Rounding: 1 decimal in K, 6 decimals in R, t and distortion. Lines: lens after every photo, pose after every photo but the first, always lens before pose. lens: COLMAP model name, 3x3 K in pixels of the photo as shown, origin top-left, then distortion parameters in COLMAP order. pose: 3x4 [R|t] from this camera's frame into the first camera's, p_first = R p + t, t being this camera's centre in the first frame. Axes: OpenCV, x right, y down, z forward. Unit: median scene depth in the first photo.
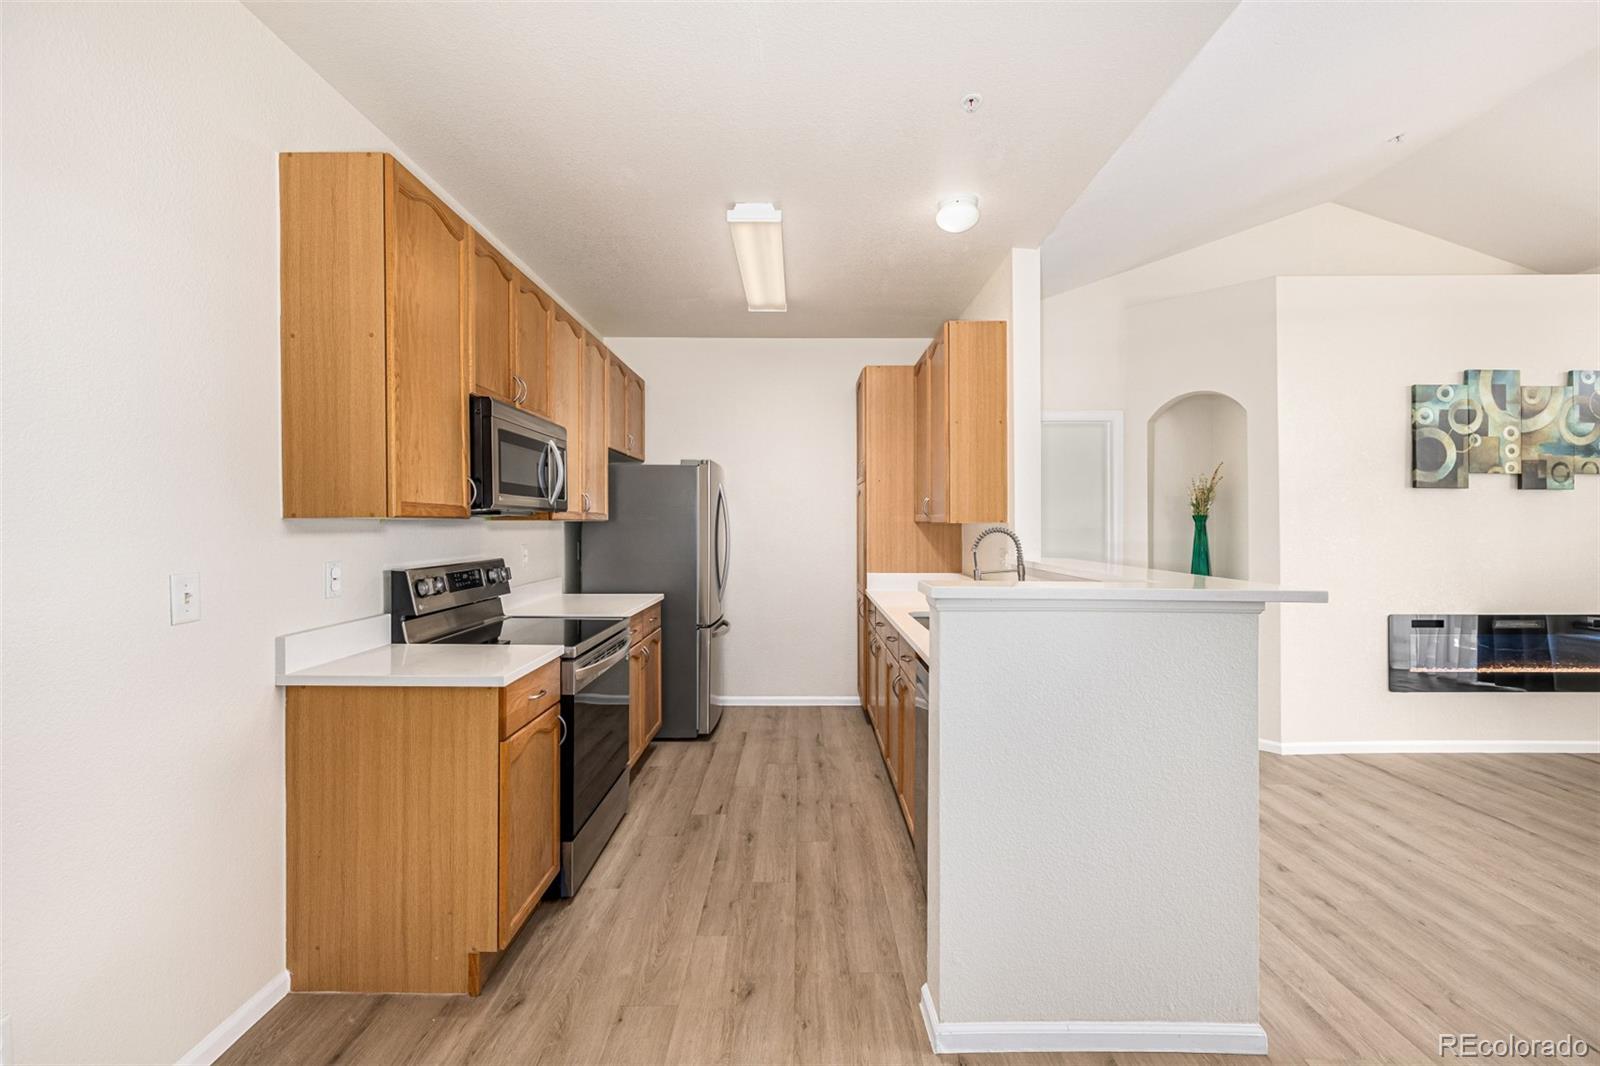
lens RADIAL K [[674.5, 0, 800.8], [0, 674.5, 527.0], [0, 0, 1]] dist [0.000964, 0.000052]
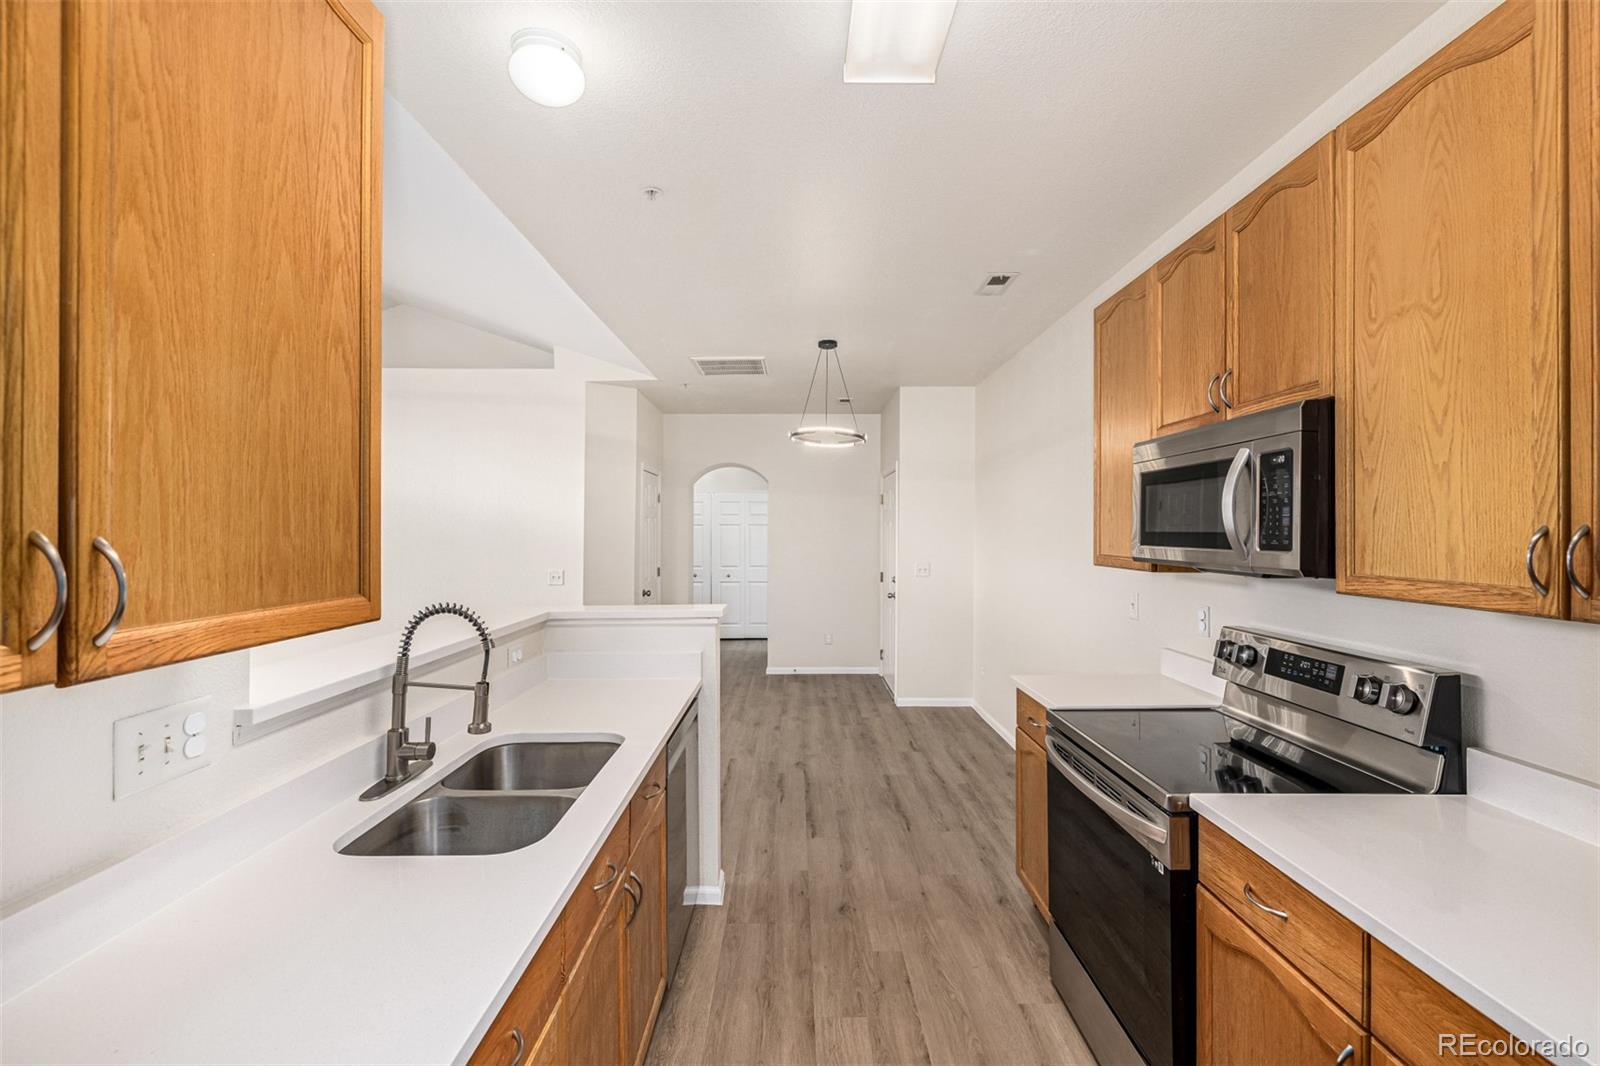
lens RADIAL K [[674.5, 0, 797.4], [0, 674.5, 539.1], [0, 0, 1]] dist [0.000964, 0.000052]
pose [[-0.999985, 0.001785, -0.005202, 0.010656], [0.001700, 0.999866, 0.016308, -0.045152], [0.005231, 0.016299, -0.999853, 1.165144]]
